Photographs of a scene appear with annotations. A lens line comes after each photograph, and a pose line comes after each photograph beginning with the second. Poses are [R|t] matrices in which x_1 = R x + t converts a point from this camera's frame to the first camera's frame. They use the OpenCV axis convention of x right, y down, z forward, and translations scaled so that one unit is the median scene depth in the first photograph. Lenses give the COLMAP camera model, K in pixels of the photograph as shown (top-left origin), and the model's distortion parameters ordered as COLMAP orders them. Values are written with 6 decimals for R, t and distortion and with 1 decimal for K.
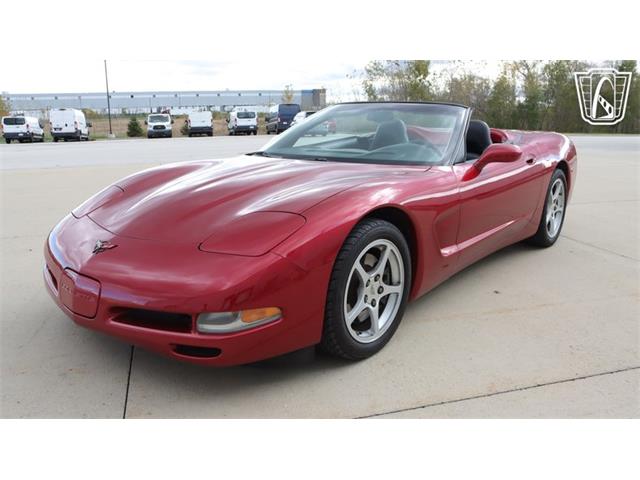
lens RADIAL K [[540.3, 0, 320.0], [0, 540.3, 240.0], [0, 0, 1]] dist [-0.163347, 0.145719]
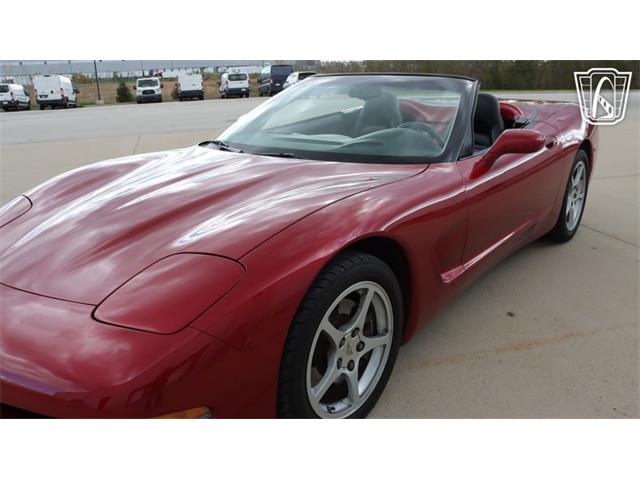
lens RADIAL K [[540.3, 0, 320.0], [0, 540.3, 240.0], [0, 0, 1]] dist [-0.163347, 0.145719]
pose [[0.999788, -0.020388, 0.002706, 0.028208], [0.020139, 0.997162, 0.072536, -0.051572], [-0.004177, -0.072466, 0.997362, 0.136591]]
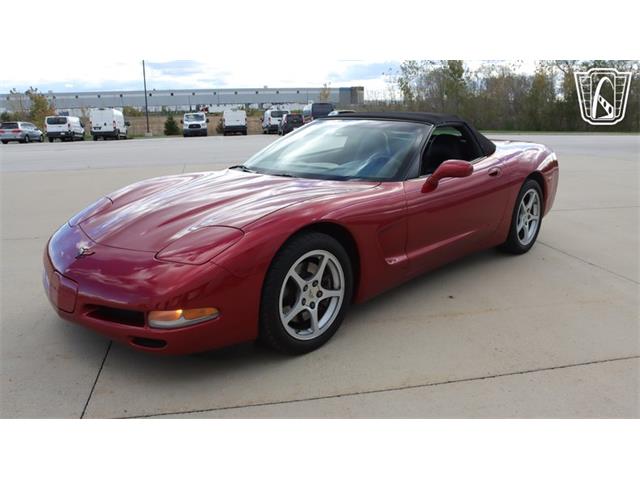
lens RADIAL K [[540.3, 0, 320.0], [0, 540.3, 240.0], [0, 0, 1]] dist [-0.163347, 0.145719]
pose [[0.997598, 0.011684, -0.068281, 0.092332], [-0.011354, 0.999922, 0.005221, -0.013421], [0.068336, -0.004433, 0.997652, -0.068010]]
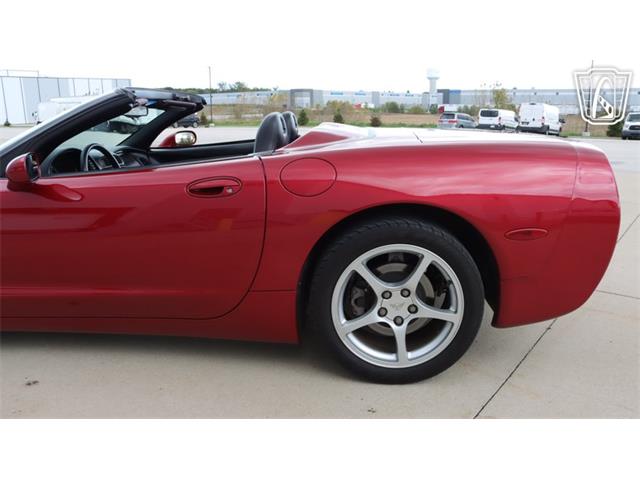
lens RADIAL K [[540.3, 0, 320.0], [0, 540.3, 240.0], [0, 0, 1]] dist [-0.163347, 0.145719]
pose [[0.655041, 0.182360, -0.733257, 0.289008], [-0.177462, 0.980424, 0.085299, -0.025932], [0.734458, 0.074251, 0.674580, 0.166361]]
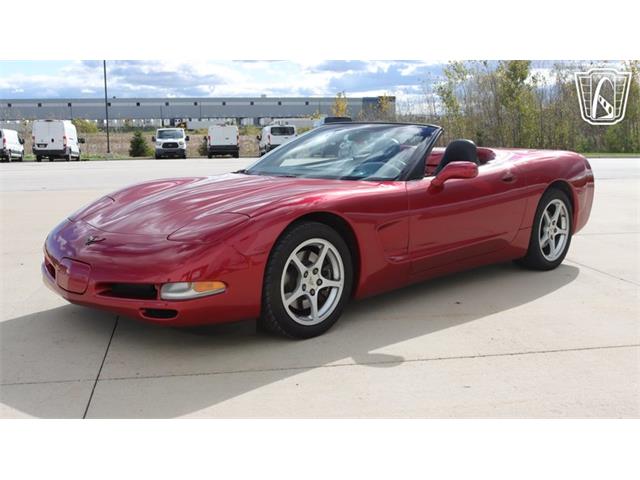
lens RADIAL K [[733.2, 0, 320.0], [0, 733.2, 240.0], [0, 0, 1]] dist [-0.086020, 0.054641]
pose [[0.995842, 0.014975, -0.089853, 0.125338], [-0.022200, 0.996551, -0.079953, 0.062959], [0.088346, 0.081615, 0.992741, -0.300586]]
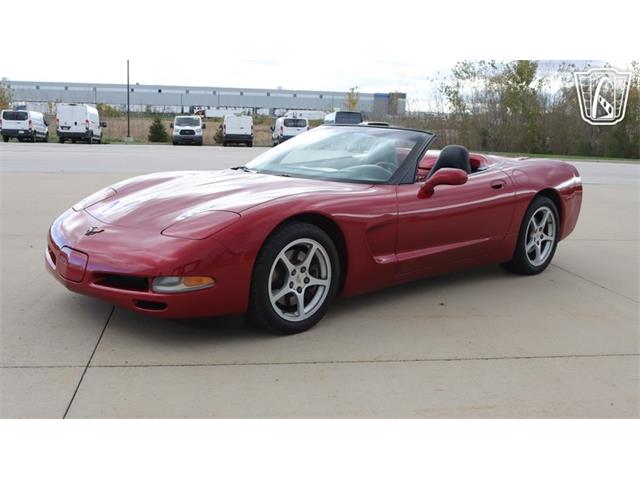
lens RADIAL K [[701.3, 0, 320.0], [0, 701.3, 240.0], [0, 0, 1]] dist [-0.117325, 0.140263]
pose [[0.993221, 0.058864, -0.100231, 0.145227], [-0.065288, 0.995935, -0.062056, 0.047818], [0.096170, 0.068179, 0.993027, -0.294636]]
